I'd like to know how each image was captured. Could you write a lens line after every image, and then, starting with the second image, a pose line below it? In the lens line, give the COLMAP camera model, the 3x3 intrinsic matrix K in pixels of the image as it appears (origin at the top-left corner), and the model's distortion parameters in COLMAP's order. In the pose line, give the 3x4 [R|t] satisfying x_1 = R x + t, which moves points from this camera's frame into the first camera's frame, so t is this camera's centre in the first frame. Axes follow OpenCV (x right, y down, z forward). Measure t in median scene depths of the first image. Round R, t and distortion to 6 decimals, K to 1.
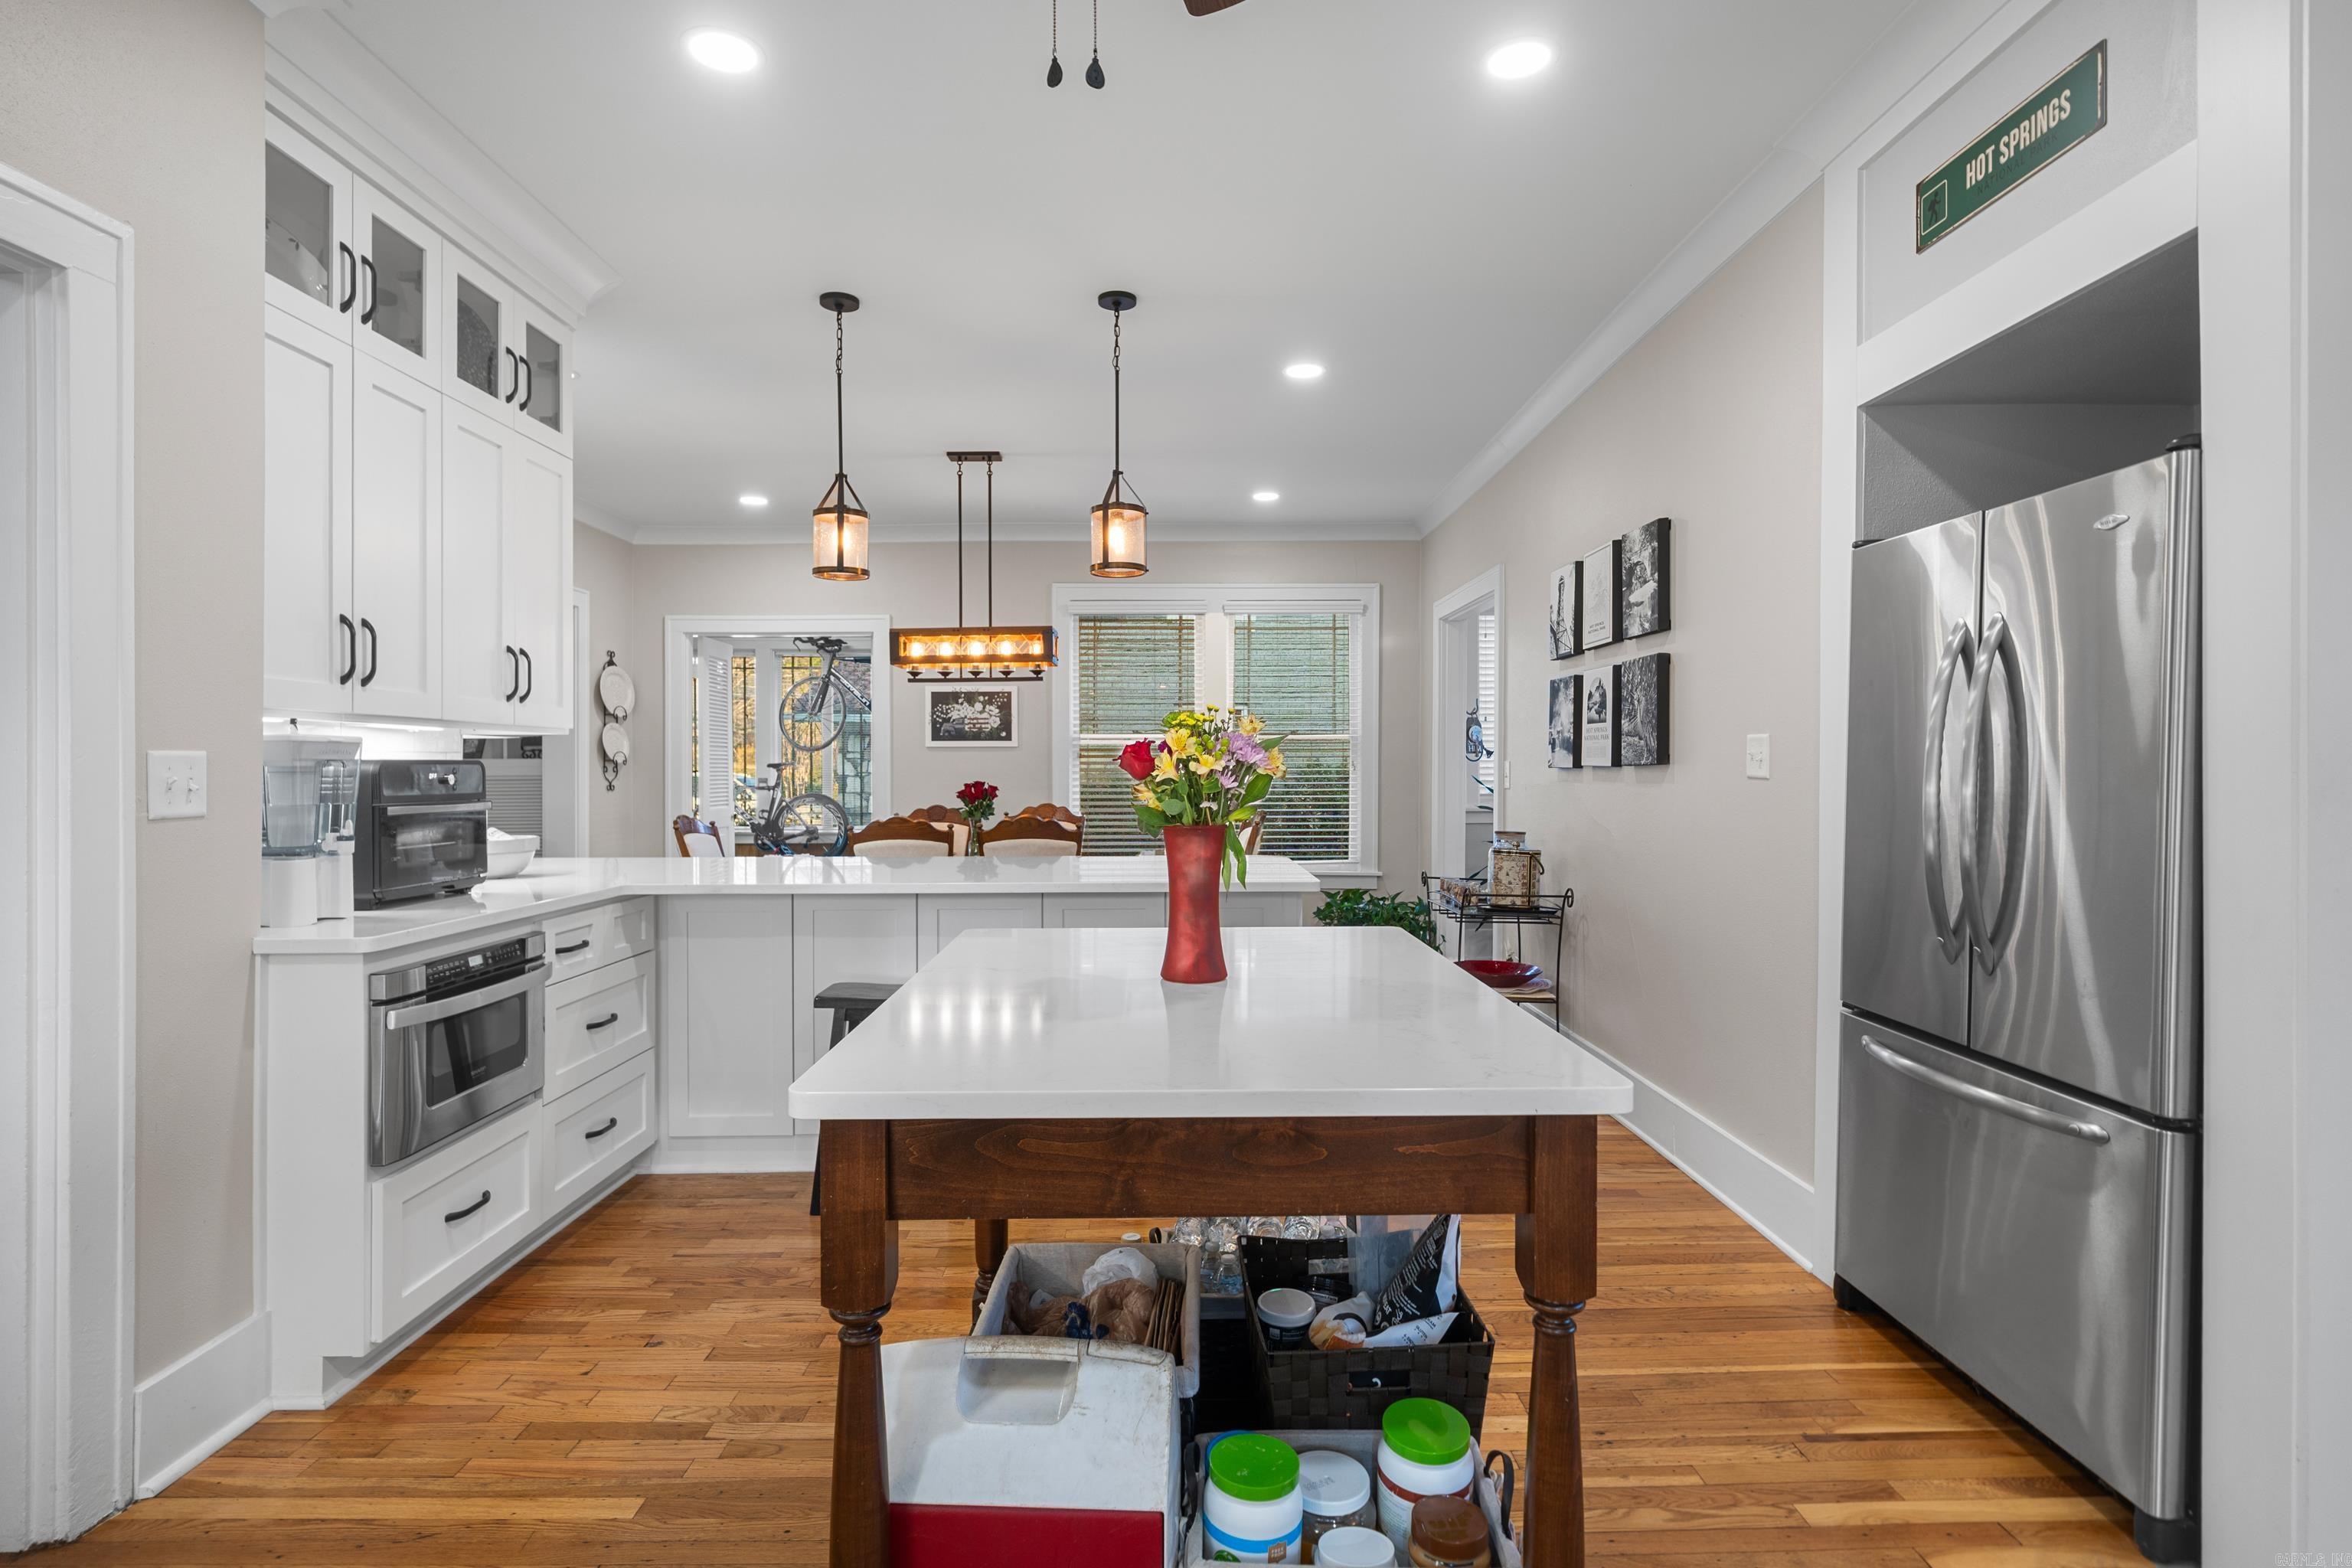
lens RADIAL K [[1169.5, 0, 1183.2], [0, 1169.5, 788.3], [0, 0, 1]] dist [-0.001150, -0.000888]
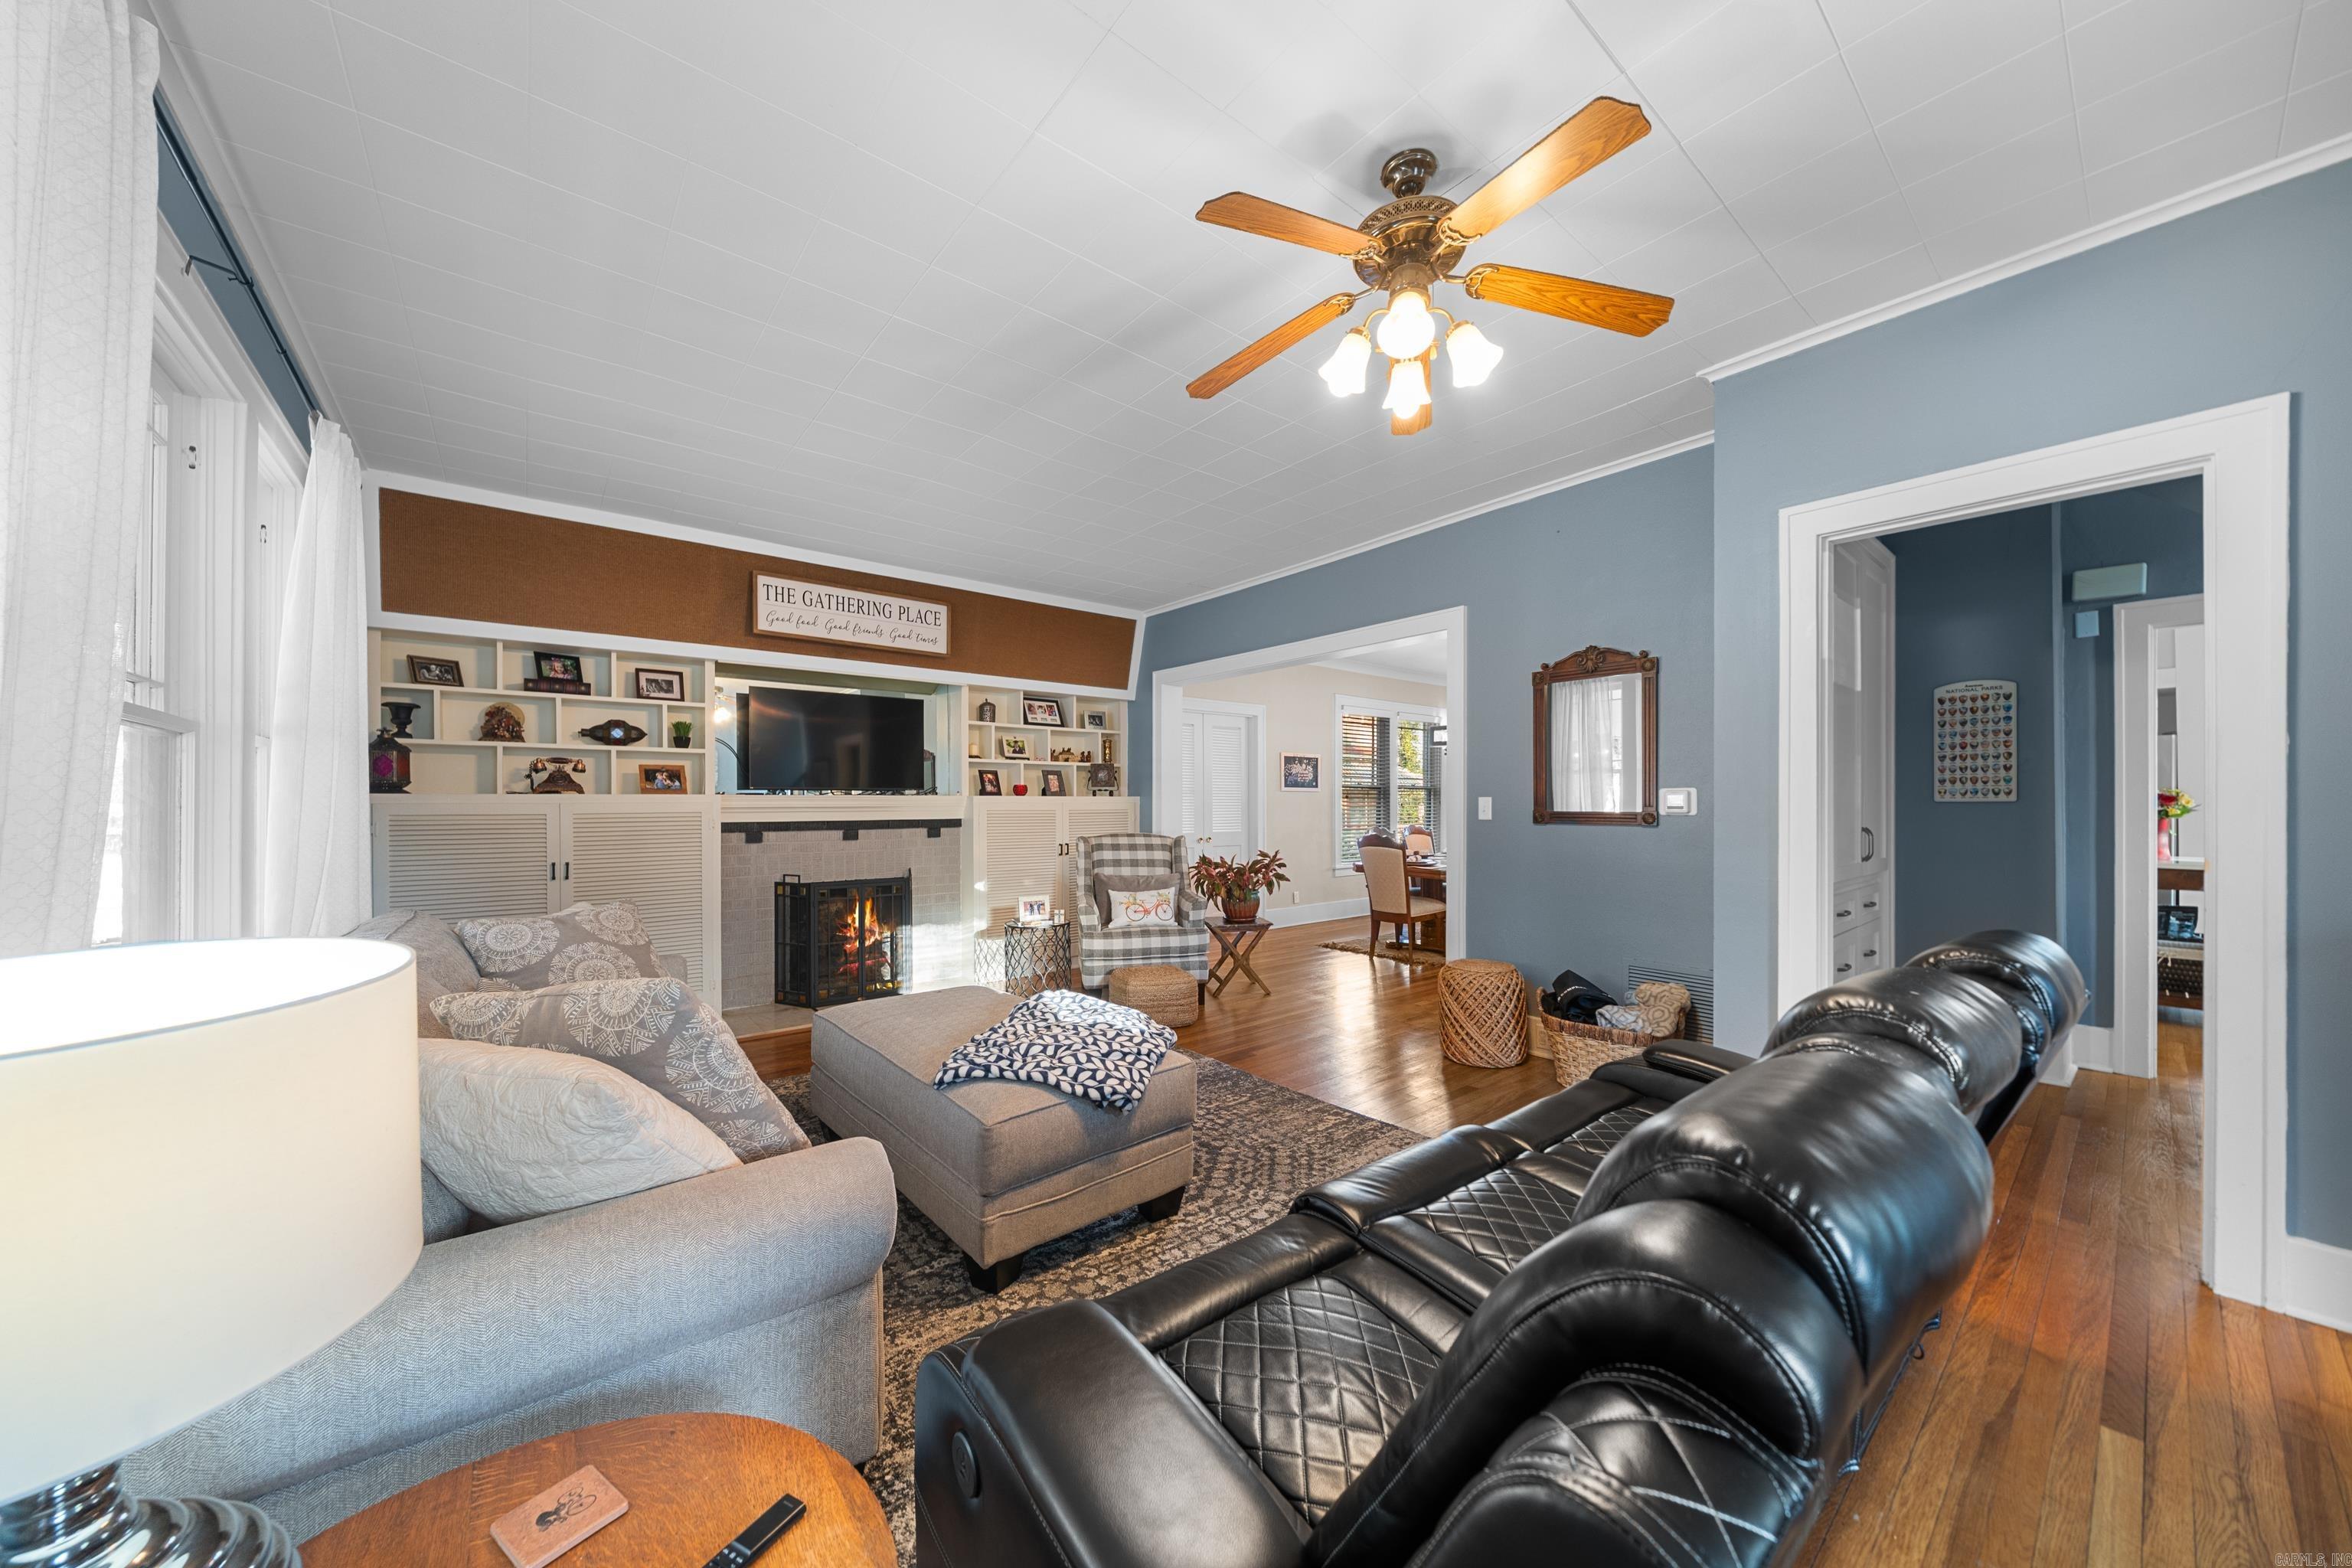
lens RADIAL K [[806.6, 0, 1176.5], [0, 806.6, 798.9], [0, 0, 1]] dist [-0.008168, 0.000047]
pose [[0.786008, 0.004797, 0.618198, -1.646331], [0.009339, 0.999764, -0.019631, -0.009306], [-0.618146, 0.021203, 0.785778, 0.407613]]
